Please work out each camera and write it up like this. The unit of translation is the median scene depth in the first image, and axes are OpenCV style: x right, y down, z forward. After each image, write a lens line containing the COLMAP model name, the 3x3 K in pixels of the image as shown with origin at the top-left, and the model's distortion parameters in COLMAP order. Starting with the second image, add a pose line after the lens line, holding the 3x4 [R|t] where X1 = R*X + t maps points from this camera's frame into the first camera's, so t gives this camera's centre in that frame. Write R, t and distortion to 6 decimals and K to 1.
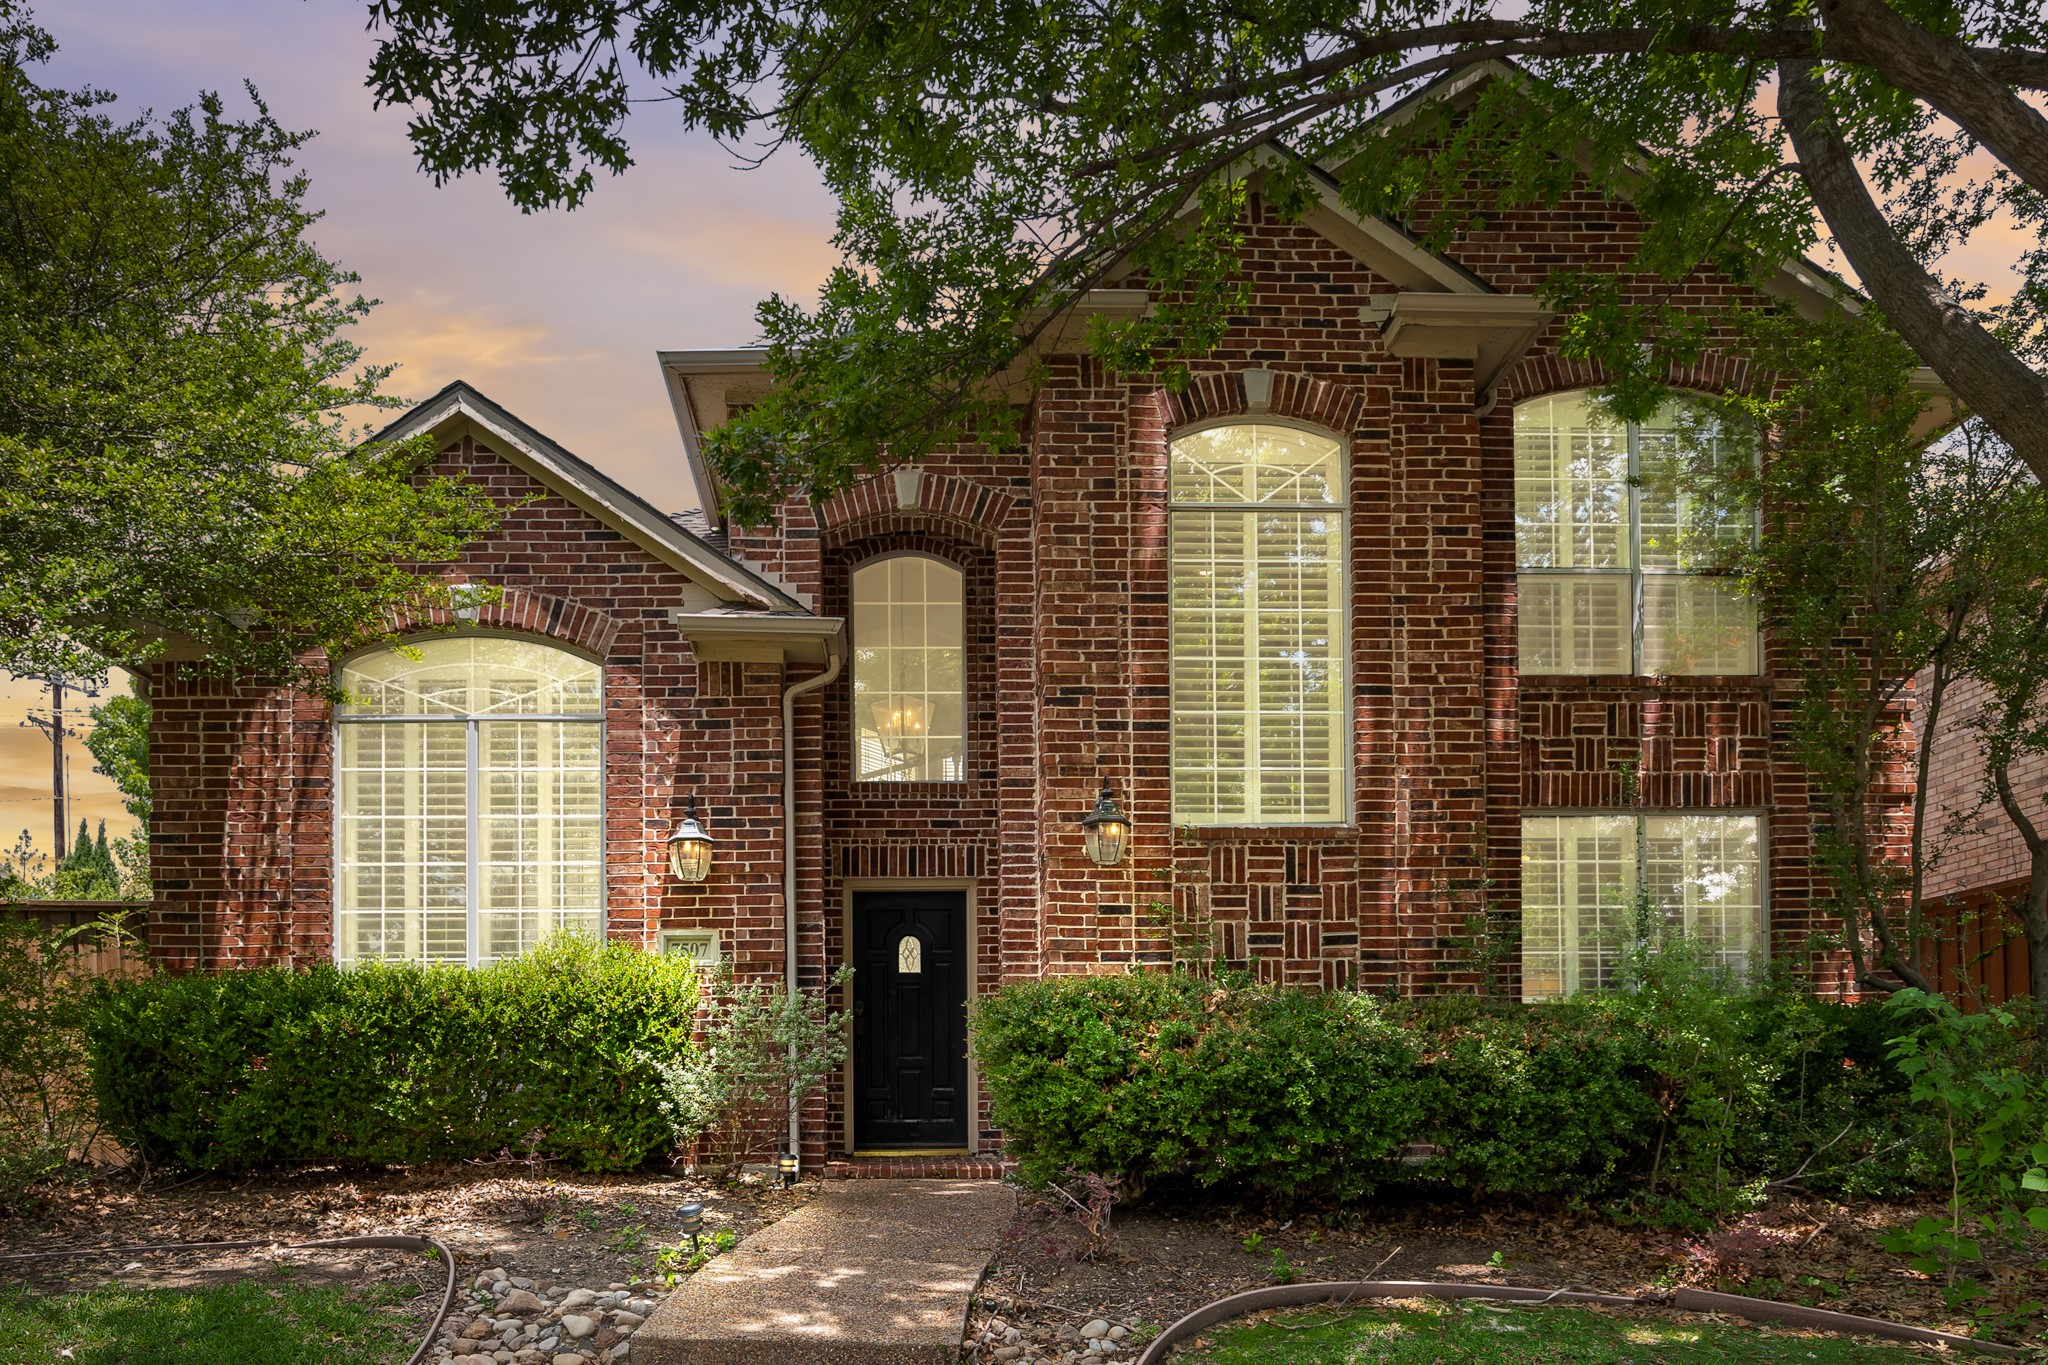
lens RADIAL K [[718.8, 0, 1024.0], [0, 718.8, 682.5], [0, 0, 1]] dist [-0.009008, -0.000046]
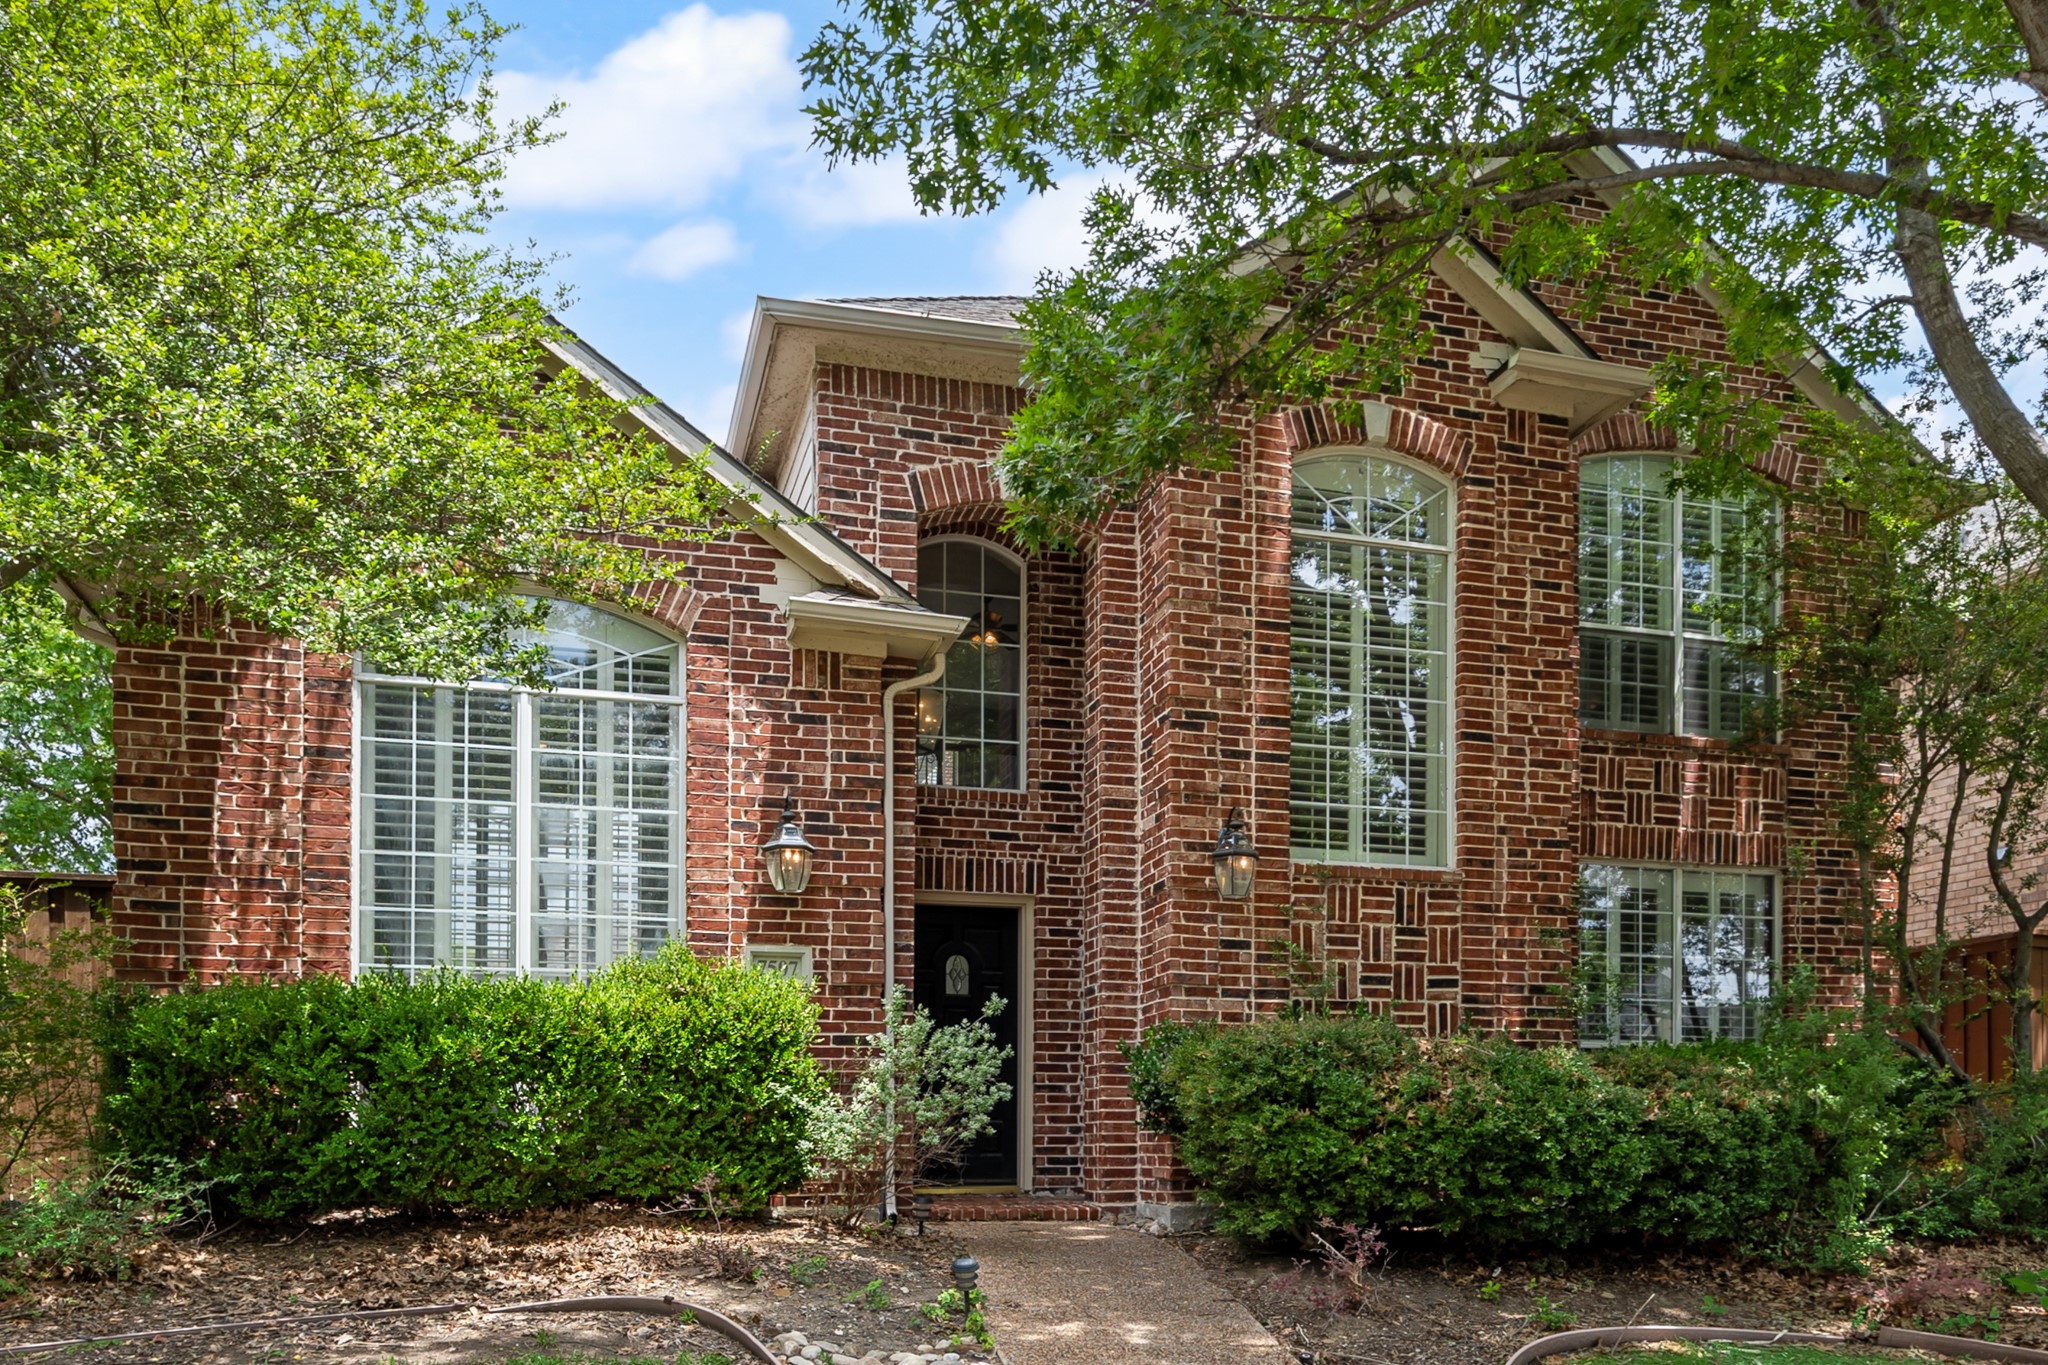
lens RADIAL K [[786.5, 0, 1037.6], [0, 786.5, 657.7], [0, 0, 1]] dist [-0.009593, 0.000688]
pose [[0.988297, 0.088664, 0.124130, -0.280553], [-0.087899, 0.996061, -0.011635, -0.033714], [-0.124672, 0.000588, 0.992198, -0.026138]]
